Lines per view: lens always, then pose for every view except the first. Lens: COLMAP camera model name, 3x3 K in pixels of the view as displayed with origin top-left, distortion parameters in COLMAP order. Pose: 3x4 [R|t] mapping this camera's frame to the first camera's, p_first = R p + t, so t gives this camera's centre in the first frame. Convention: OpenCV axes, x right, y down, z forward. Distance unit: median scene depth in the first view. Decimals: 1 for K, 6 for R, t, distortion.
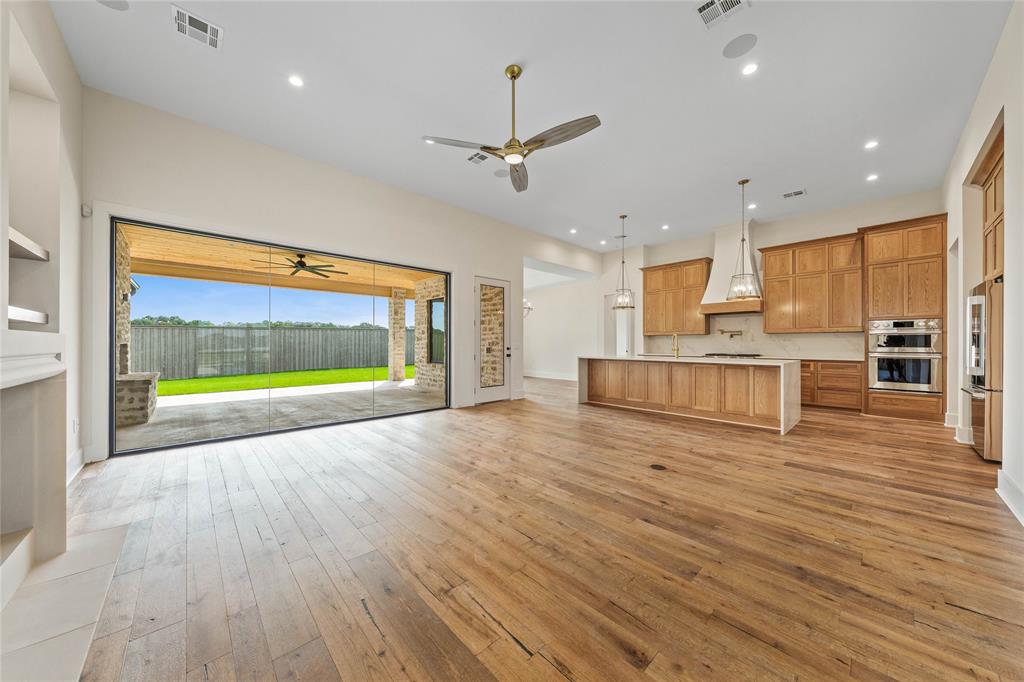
lens RADIAL K [[347.8, 0, 510.8], [0, 347.8, 342.9], [0, 0, 1]] dist [-0.004267, 0.000688]
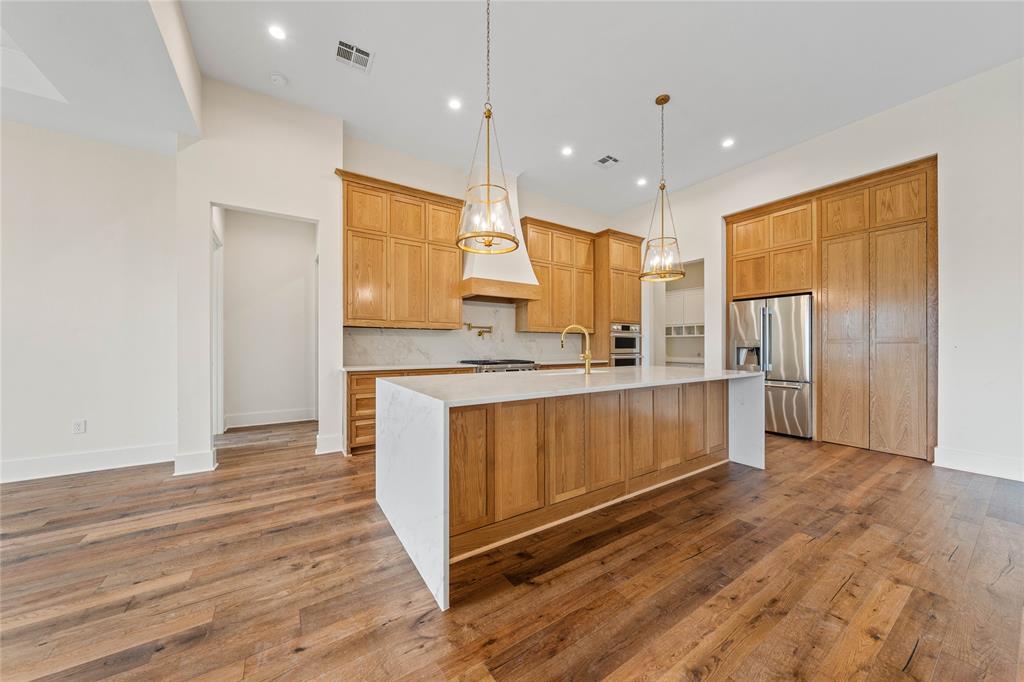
lens RADIAL K [[347.8, 0, 514.4], [0, 347.8, 347.2], [0, 0, 1]] dist [-0.004267, 0.000688]
pose [[0.169173, -0.002405, 0.985583, -0.026650], [-0.003309, 0.999990, 0.003008, 0.006207], [-0.985581, -0.003771, 0.169163, 1.192642]]
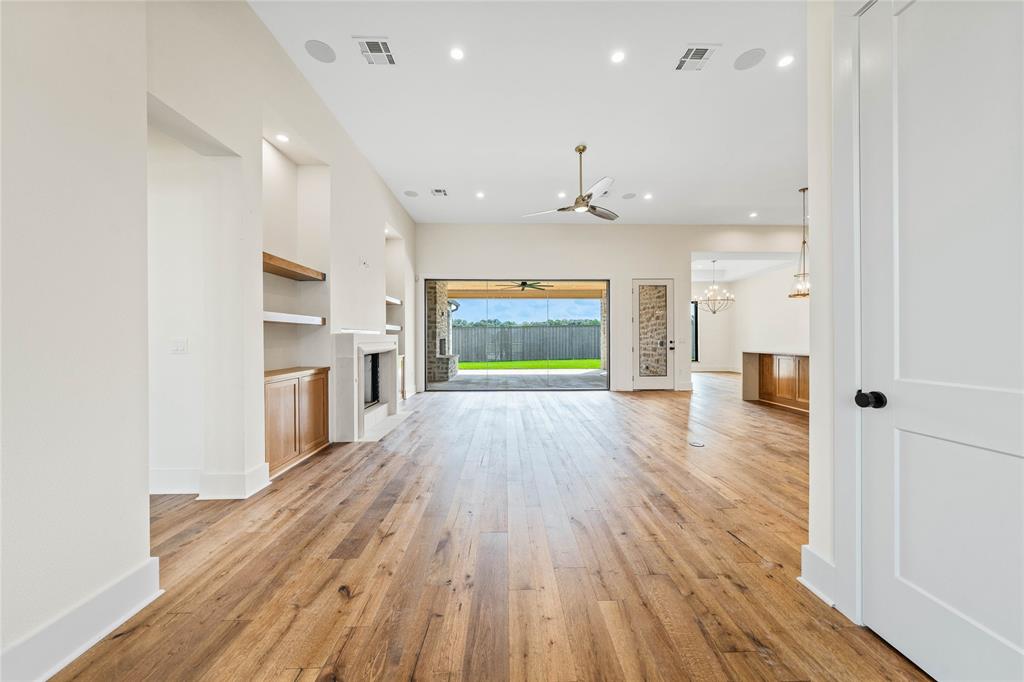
lens RADIAL K [[347.8, 0, 517.8], [0, 347.8, 338.8], [0, 0, 1]] dist [-0.004267, 0.000688]
pose [[0.754762, -0.002838, -0.655992, 0.458633], [0.006211, 0.999977, 0.002821, 0.000442], [0.655969, -0.006204, 0.754762, -0.160026]]
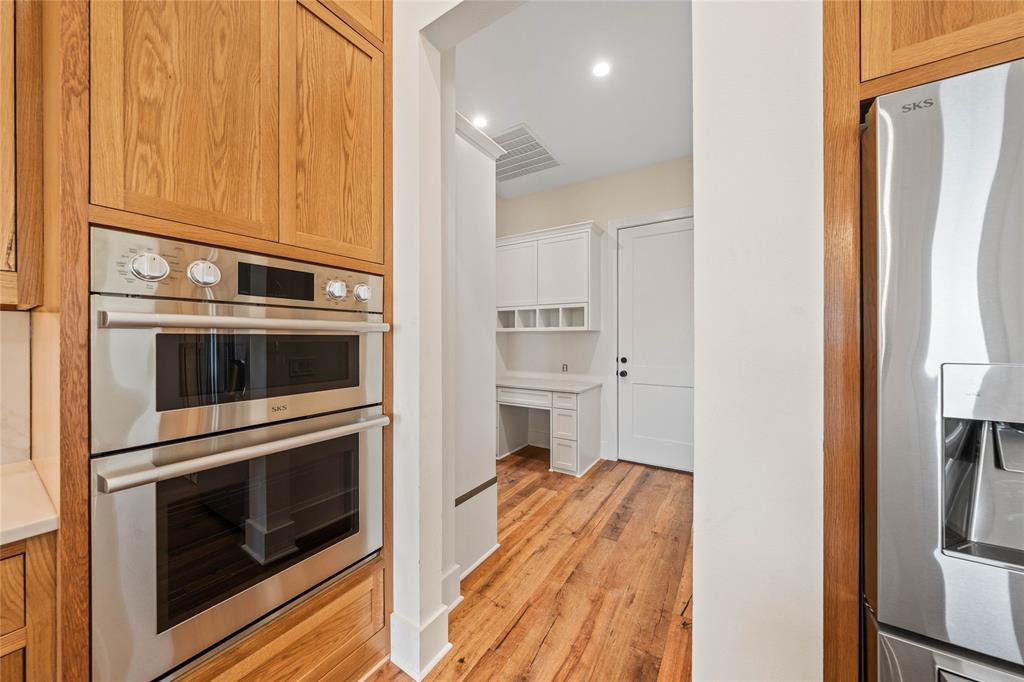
lens RADIAL K [[347.8, 0, 510.1], [0, 347.8, 340.4], [0, 0, 1]] dist [-0.004267, 0.000688]
pose [[-0.239987, -0.004161, 0.970767, 0.930528], [-0.007690, 0.999968, 0.002385, -0.021791], [-0.970746, -0.006893, -0.240011, 0.942310]]
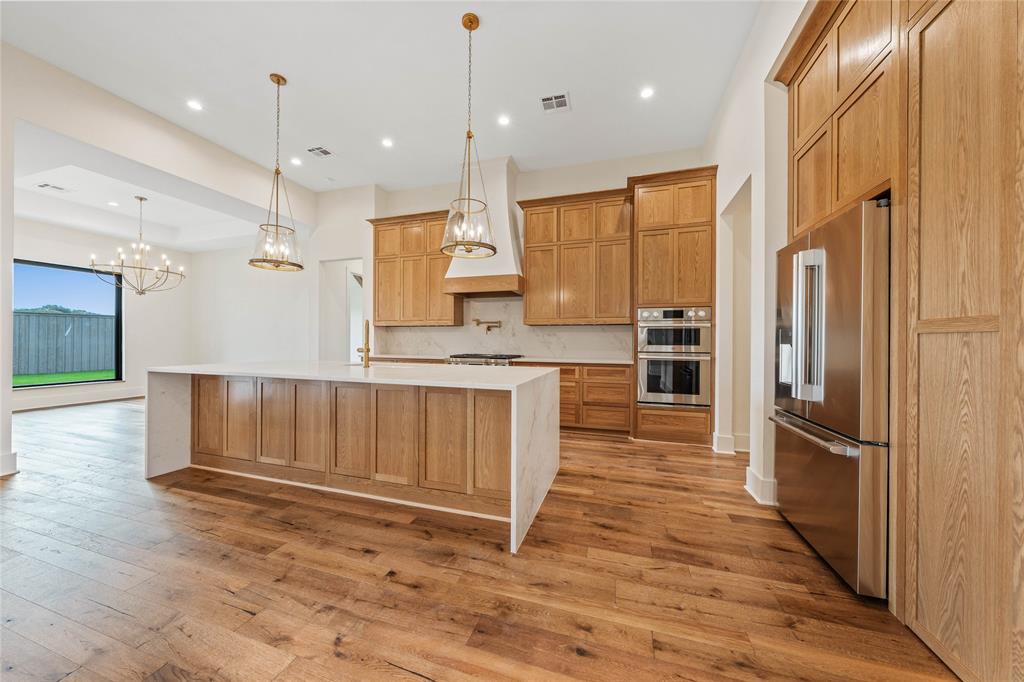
lens RADIAL K [[347.8, 0, 510.4], [0, 347.8, 340.6], [0, 0, 1]] dist [-0.004267, 0.000688]
pose [[0.874155, 0.004510, 0.485626, 0.487237], [-0.006629, 0.999975, 0.002647, 0.003212], [-0.485602, -0.005533, 0.874163, 0.537141]]
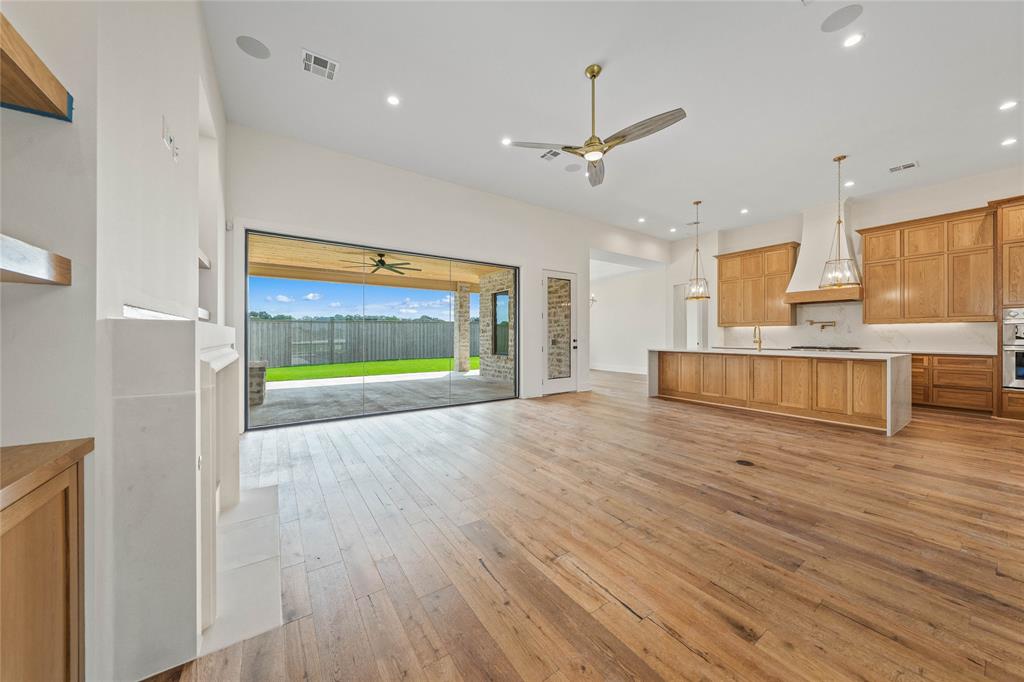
lens RADIAL K [[347.8, 0, 517.0], [0, 347.8, 337.3], [0, 0, 1]] dist [-0.004267, 0.000688]
pose [[0.989021, -0.000449, -0.147773, -0.037707], [0.001552, 0.999972, 0.007349, -0.000882], [0.147765, -0.007497, 0.988994, -0.032005]]
